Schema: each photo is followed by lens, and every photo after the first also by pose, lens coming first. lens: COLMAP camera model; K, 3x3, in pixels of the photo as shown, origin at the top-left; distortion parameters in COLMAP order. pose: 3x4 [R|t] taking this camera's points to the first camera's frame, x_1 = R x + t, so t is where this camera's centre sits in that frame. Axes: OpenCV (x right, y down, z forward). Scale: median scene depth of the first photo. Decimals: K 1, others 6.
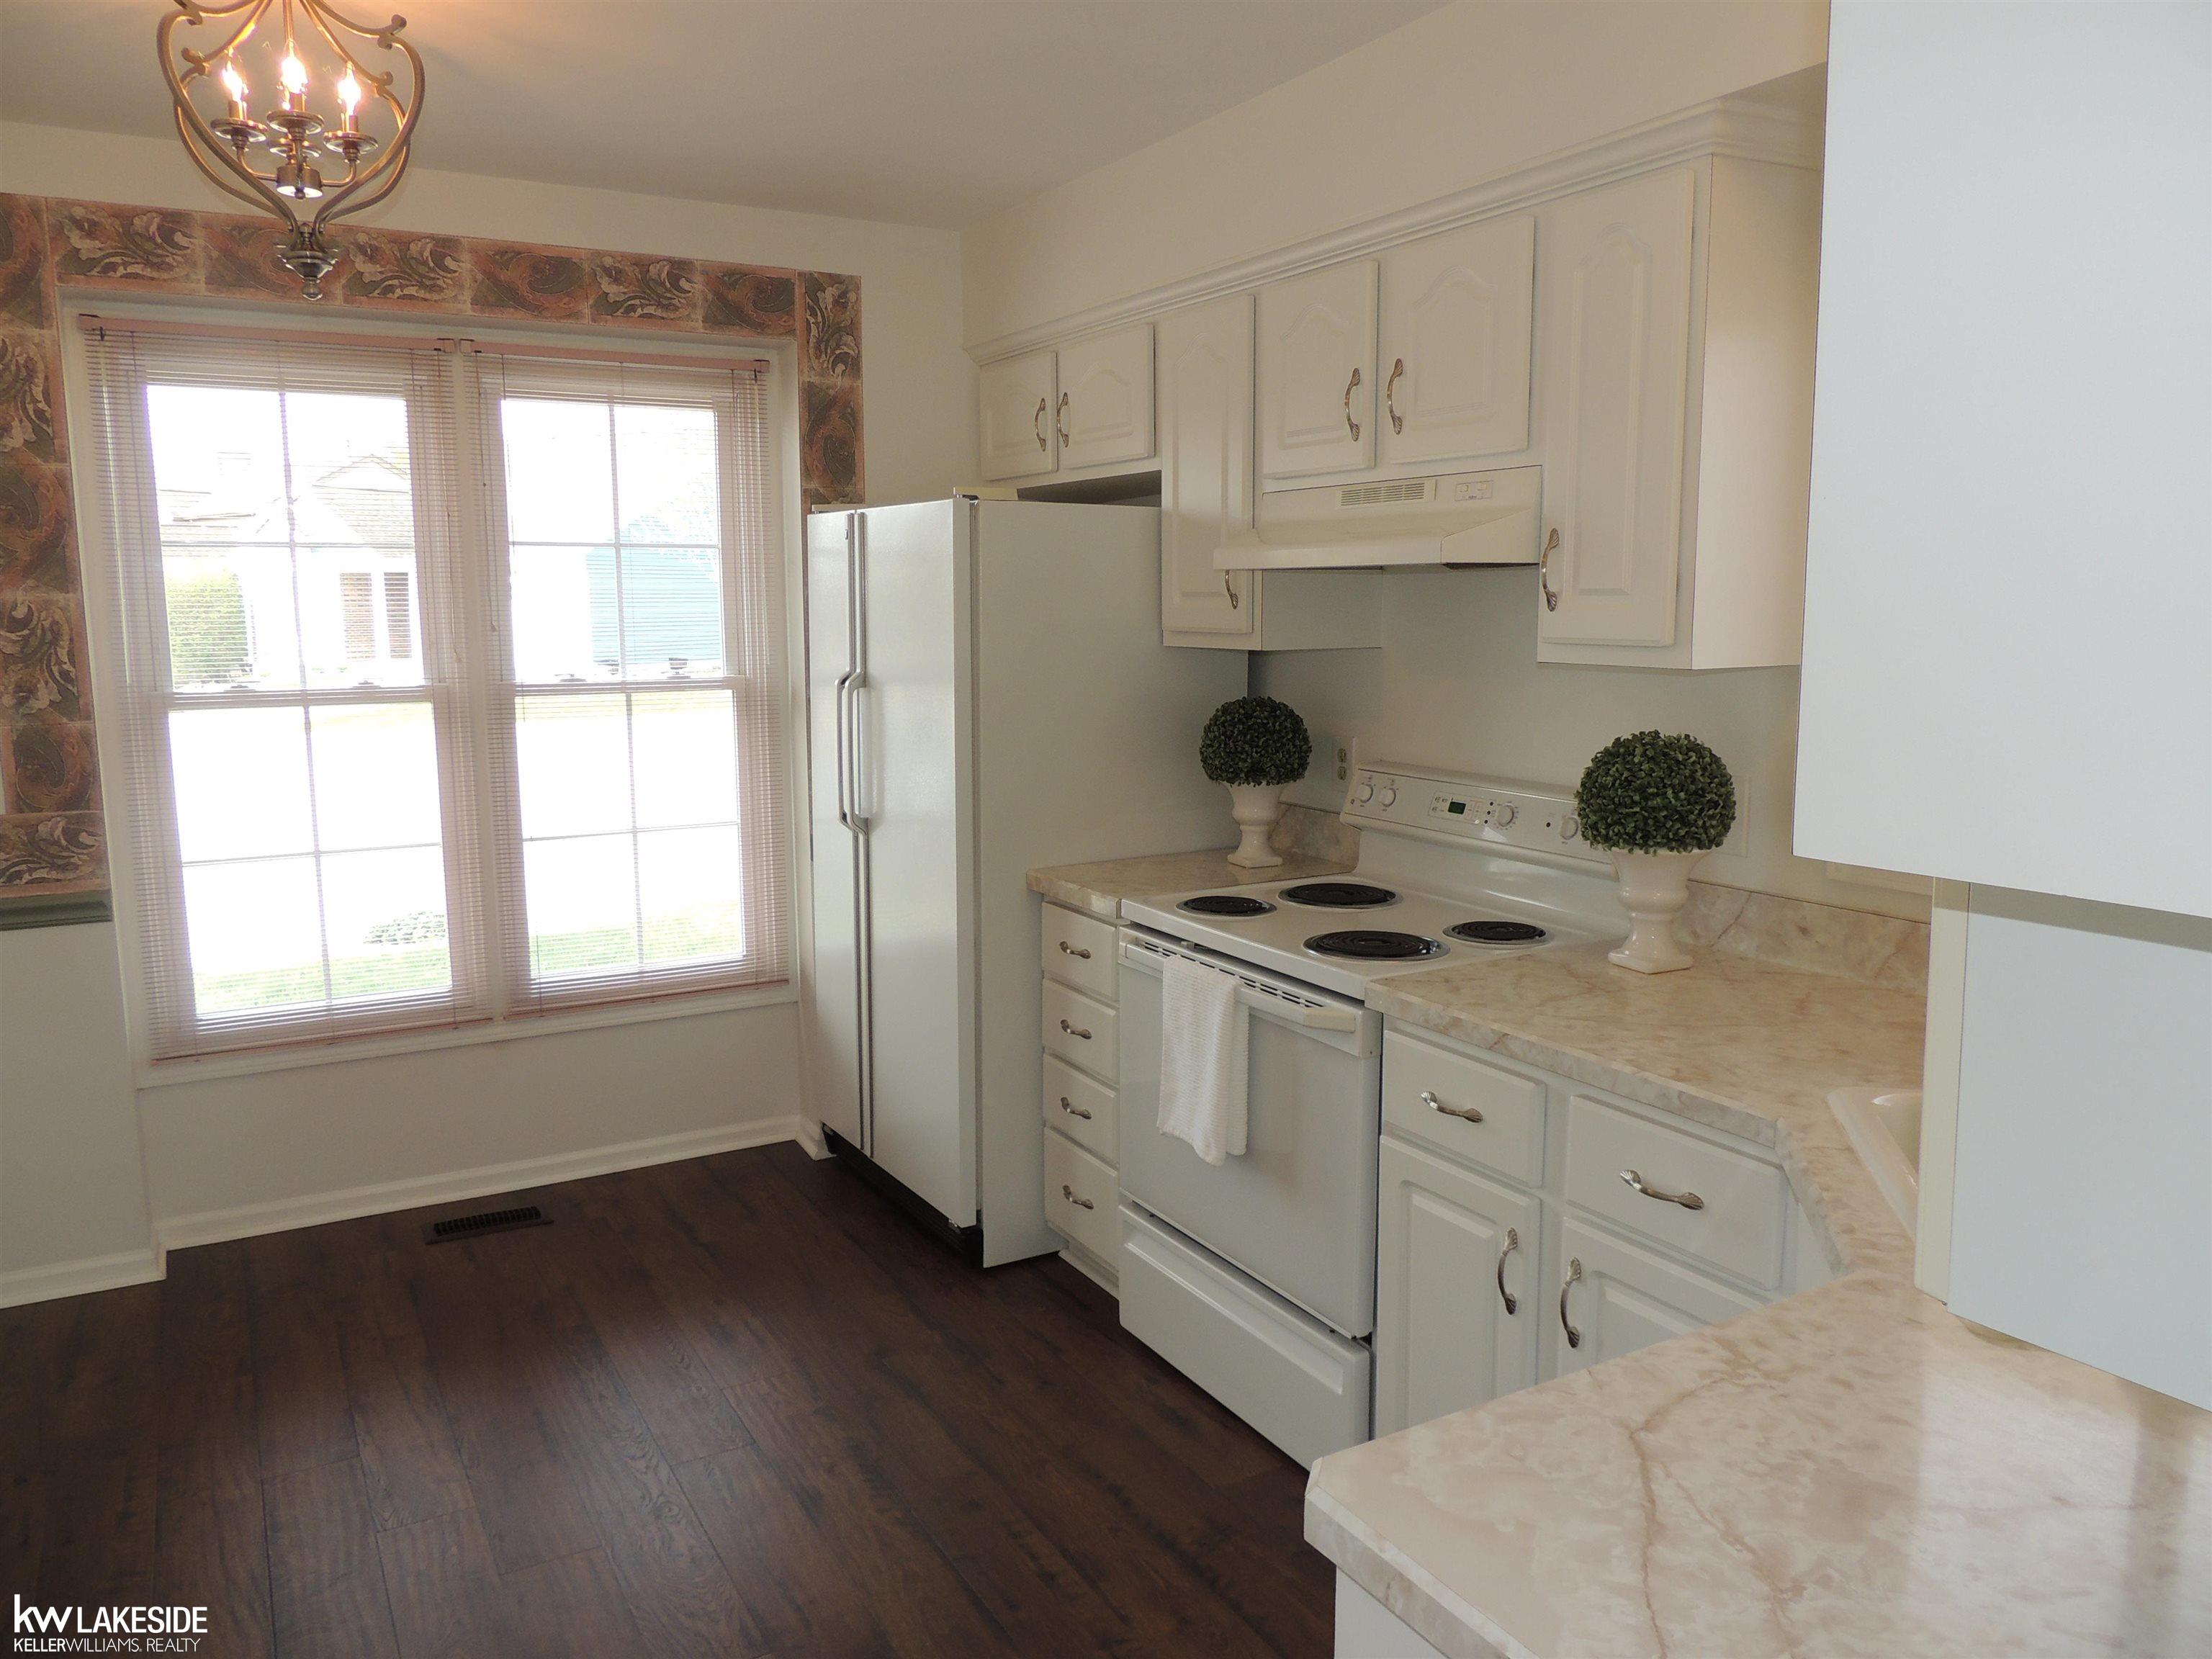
lens RADIAL K [[1575.7, 0, 1119.3], [0, 1575.7, 832.4], [0, 0, 1]] dist [-0.019601, -0.000280]
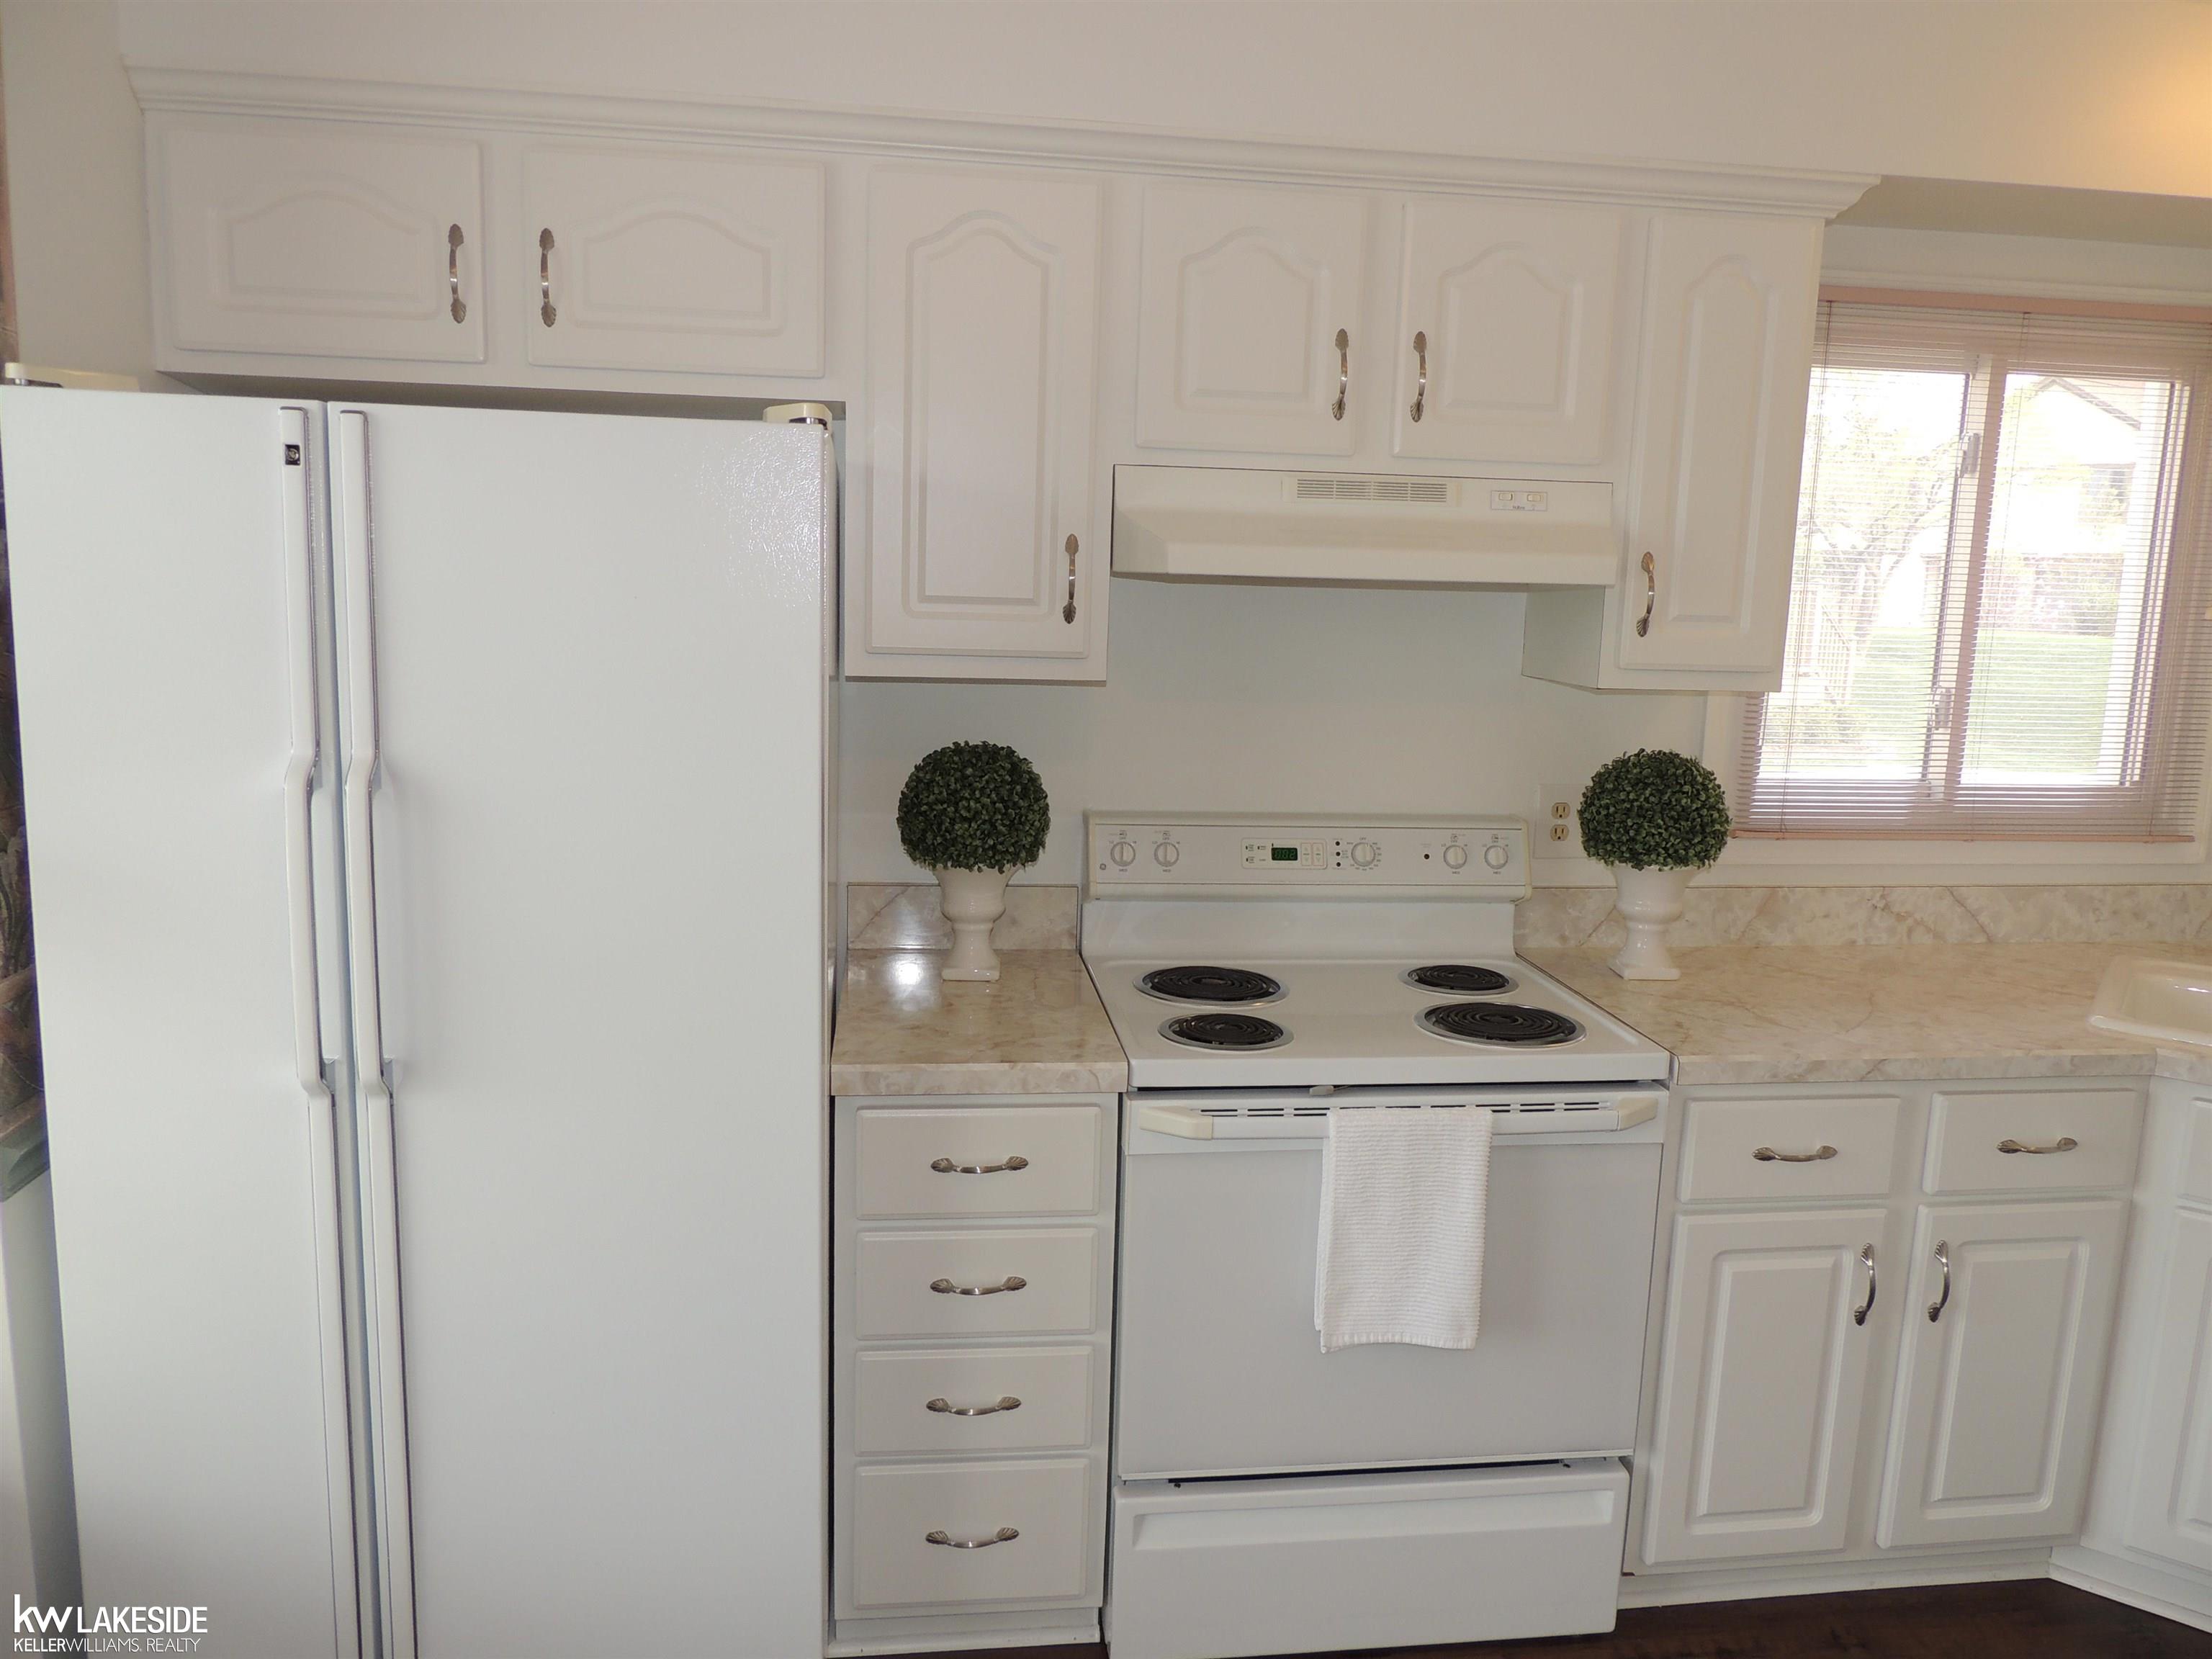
lens RADIAL K [[1542.4, 0, 1106.0], [0, 1542.4, 829.5], [0, 0, 1]] dist [-0.043789, -0.000886]
pose [[0.401584, -0.131354, 0.906353, -0.642386], [0.110998, 0.989346, 0.094201, -0.130297], [-0.909071, 0.062774, 0.411885, 0.806201]]
